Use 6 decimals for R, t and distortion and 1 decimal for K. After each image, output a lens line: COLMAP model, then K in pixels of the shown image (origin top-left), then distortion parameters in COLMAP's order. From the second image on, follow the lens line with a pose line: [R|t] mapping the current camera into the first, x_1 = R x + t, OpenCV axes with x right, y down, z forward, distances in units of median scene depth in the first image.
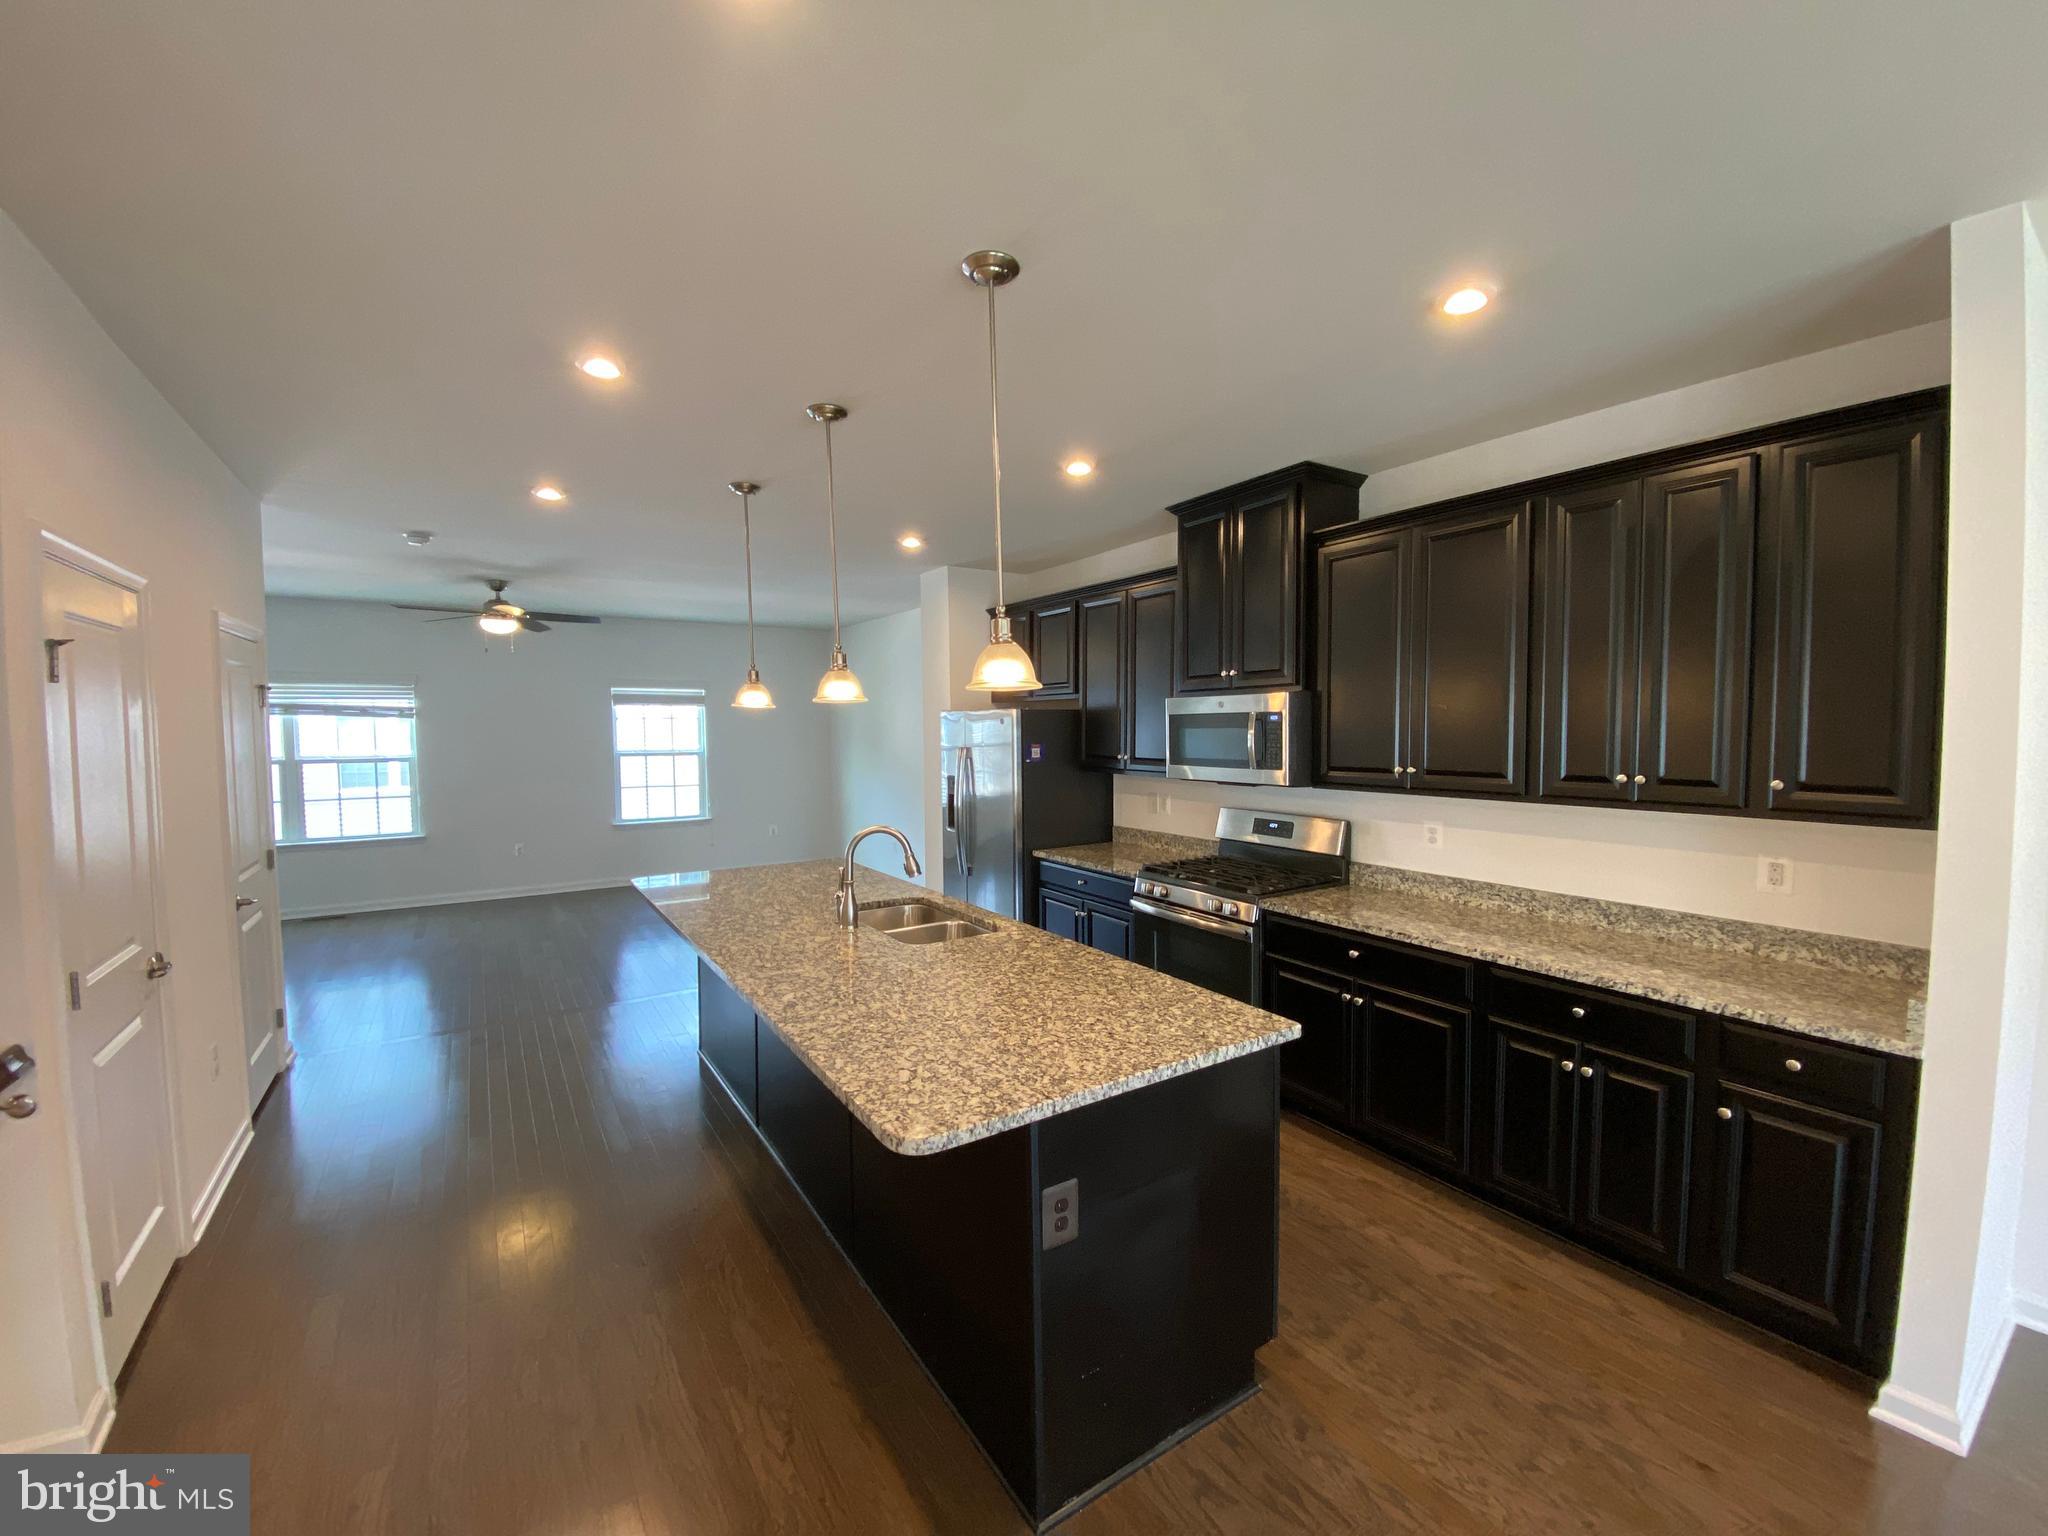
lens RADIAL K [[835.8, 0, 1015.8], [0, 835.8, 767.1], [0, 0, 1]] dist [0.005896, -0.009553]
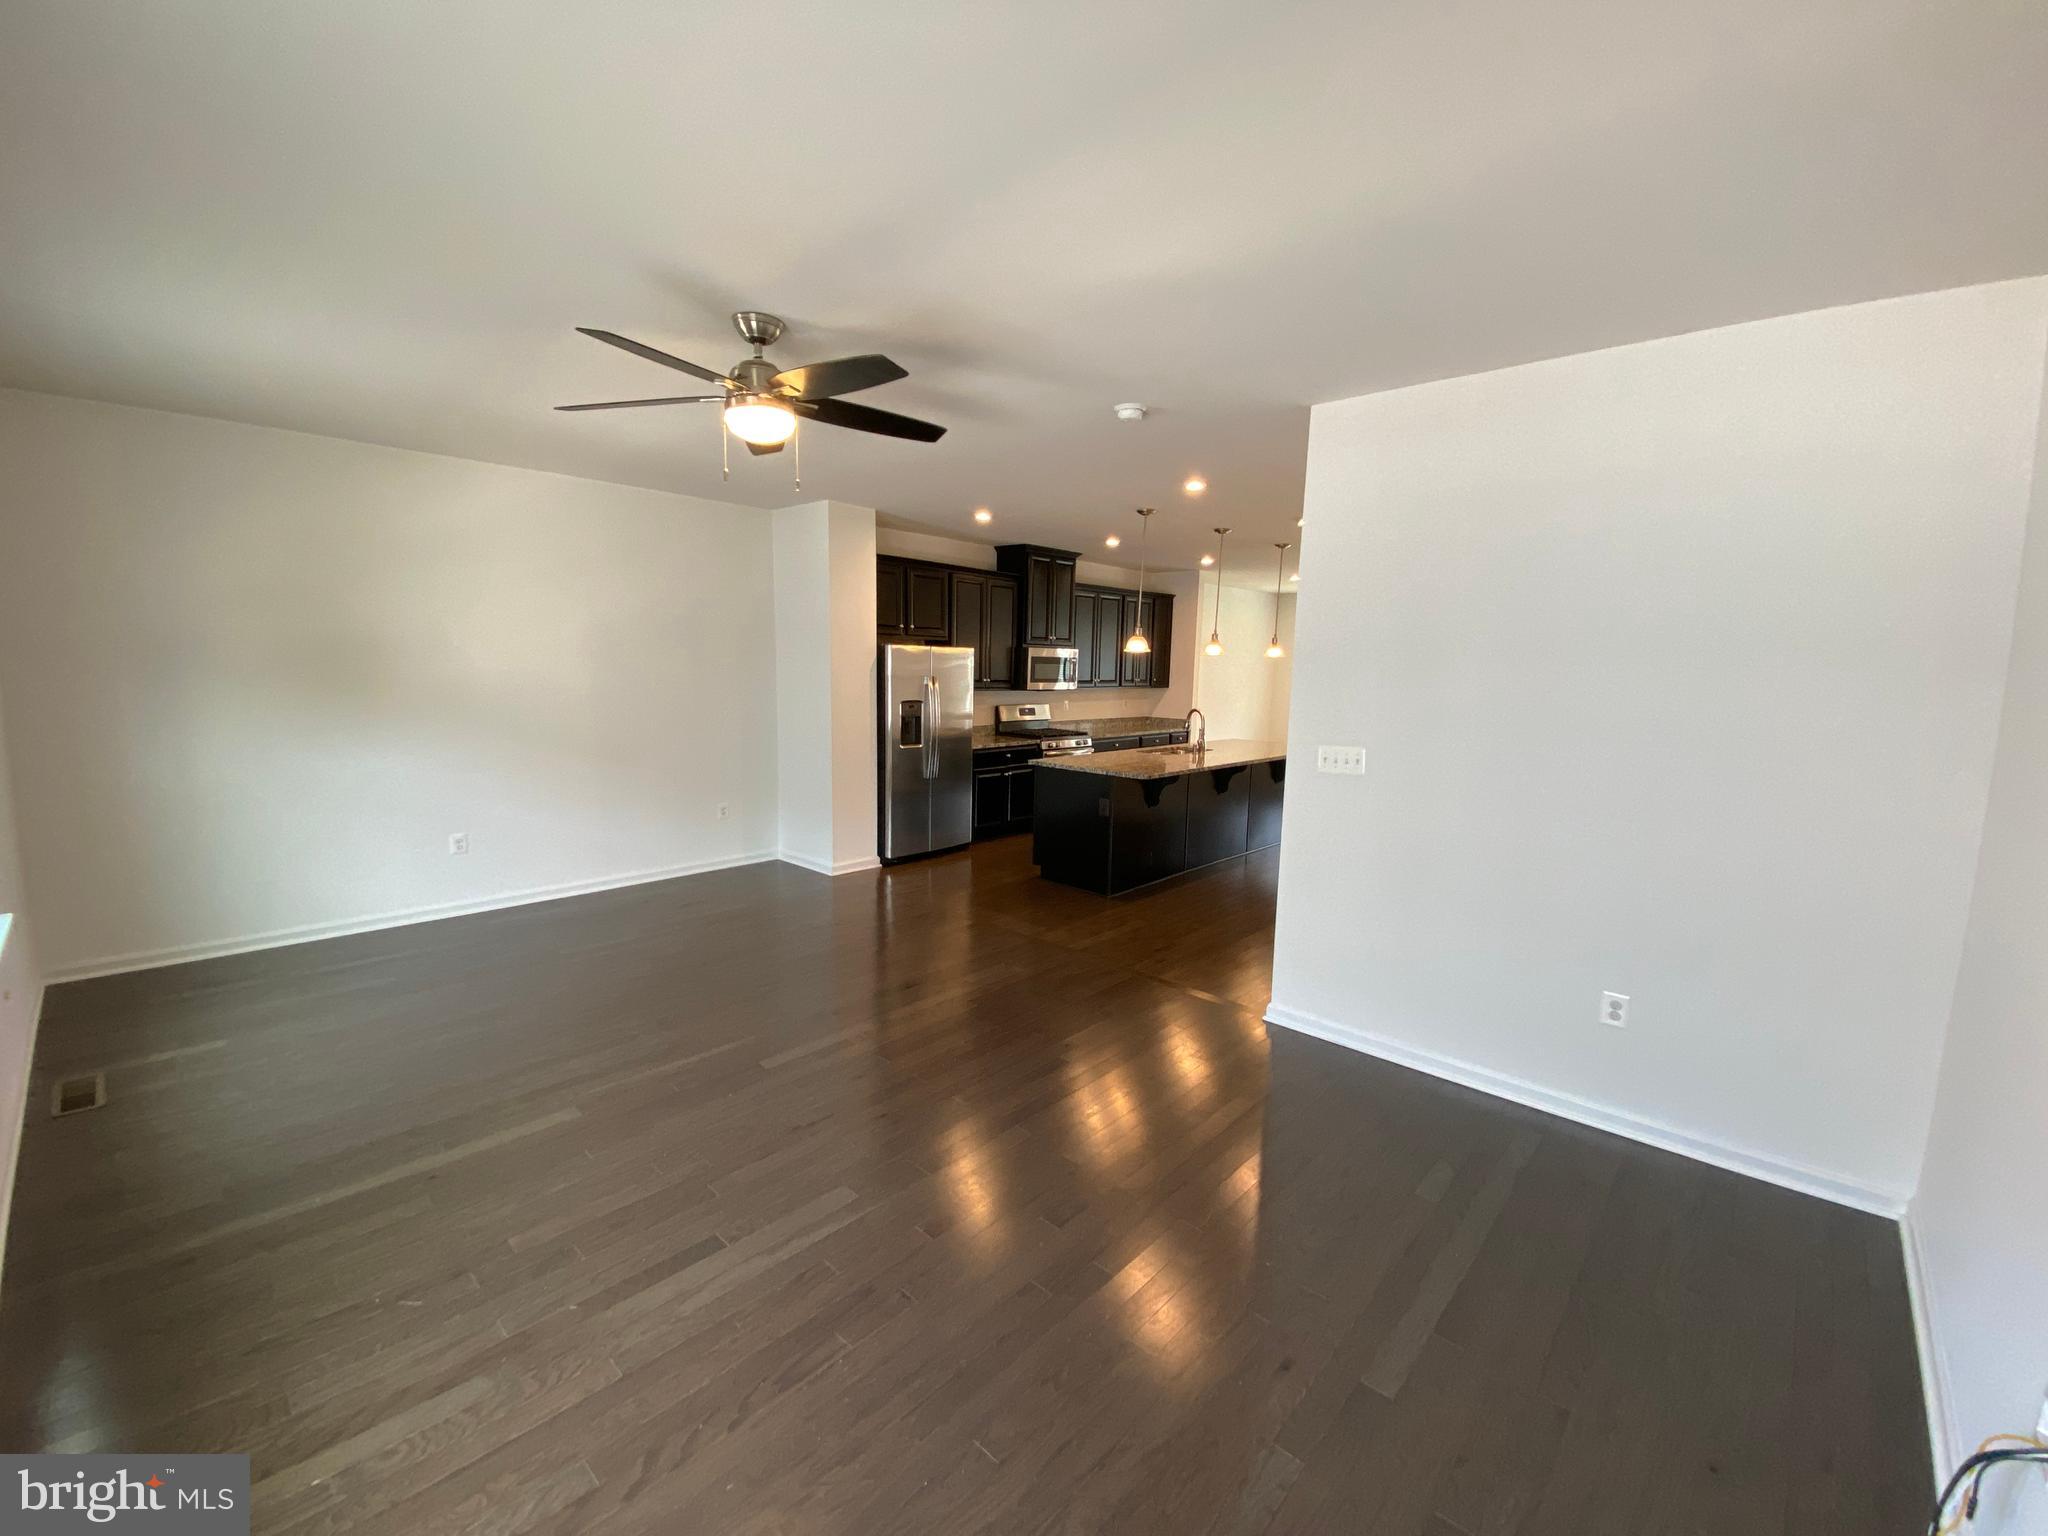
lens RADIAL K [[835.8, 0, 1010.4], [0, 835.8, 770.5], [0, 0, 1]] dist [0.005896, -0.009553]
pose [[-0.244607, -0.124339, 0.961617, -1.944867], [0.026769, 0.990500, 0.134883, -0.073076], [-0.969253, 0.058735, -0.238955, 1.758828]]
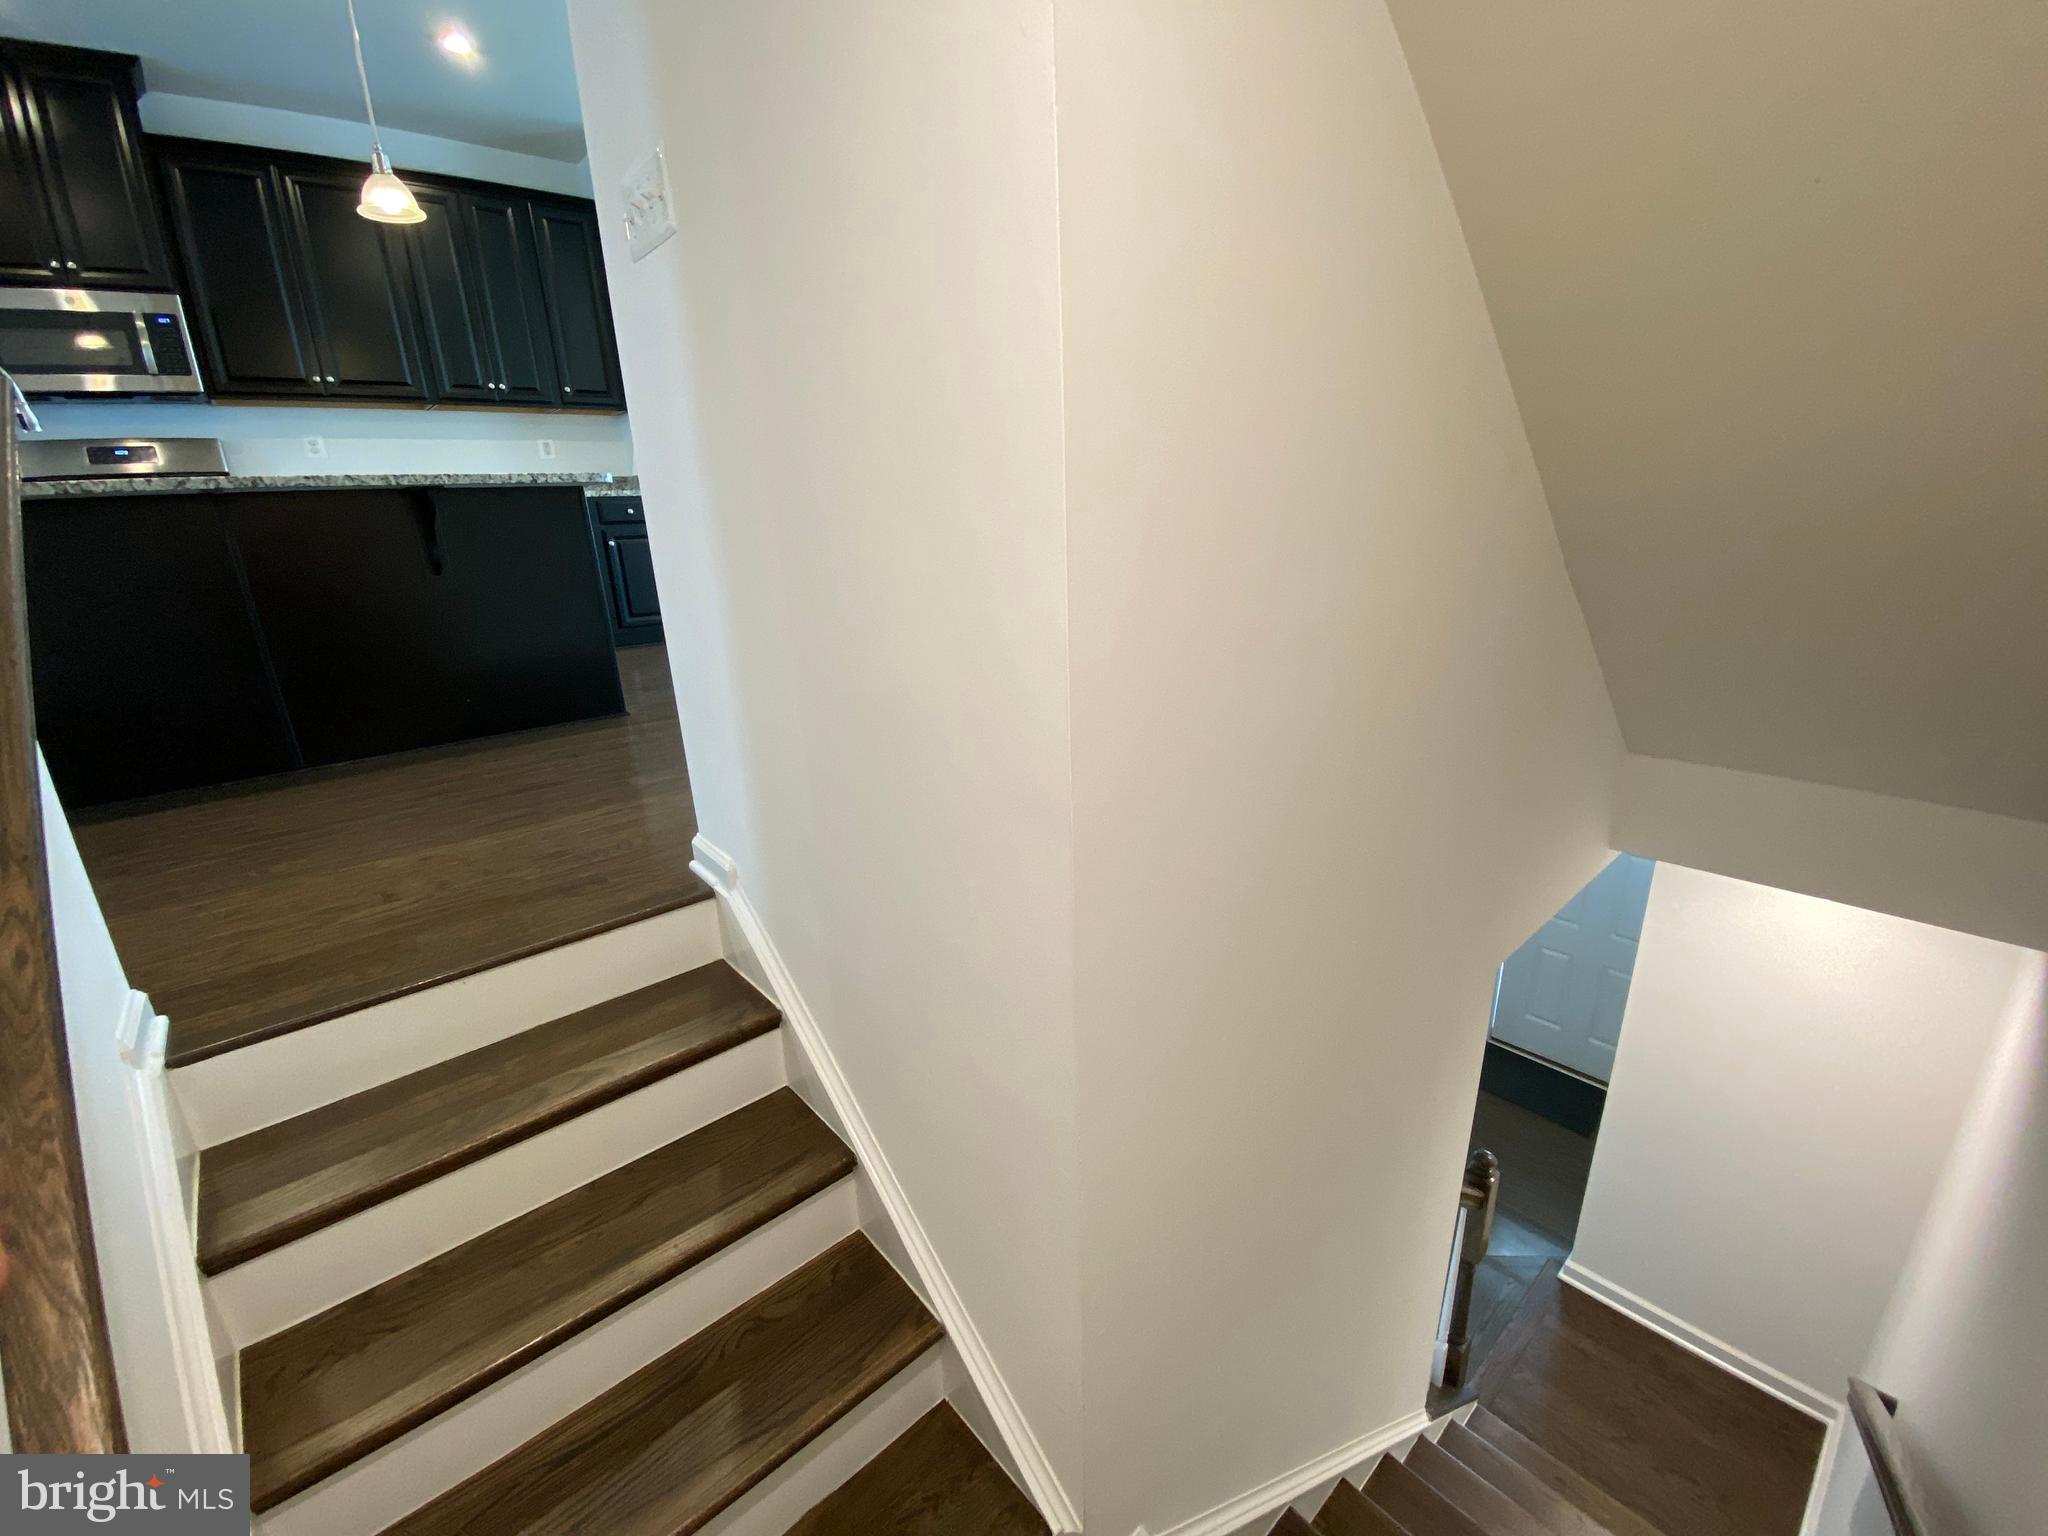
lens RADIAL K [[835.8, 0, 1018.3], [0, 835.8, 760.9], [0, 0, 1]] dist [0.005896, -0.009553]
pose [[-0.137810, -0.283009, 0.949165, -0.952952], [0.080756, 0.951907, 0.295552, 0.241031], [-0.987161, 0.117381, -0.108327, 0.143651]]
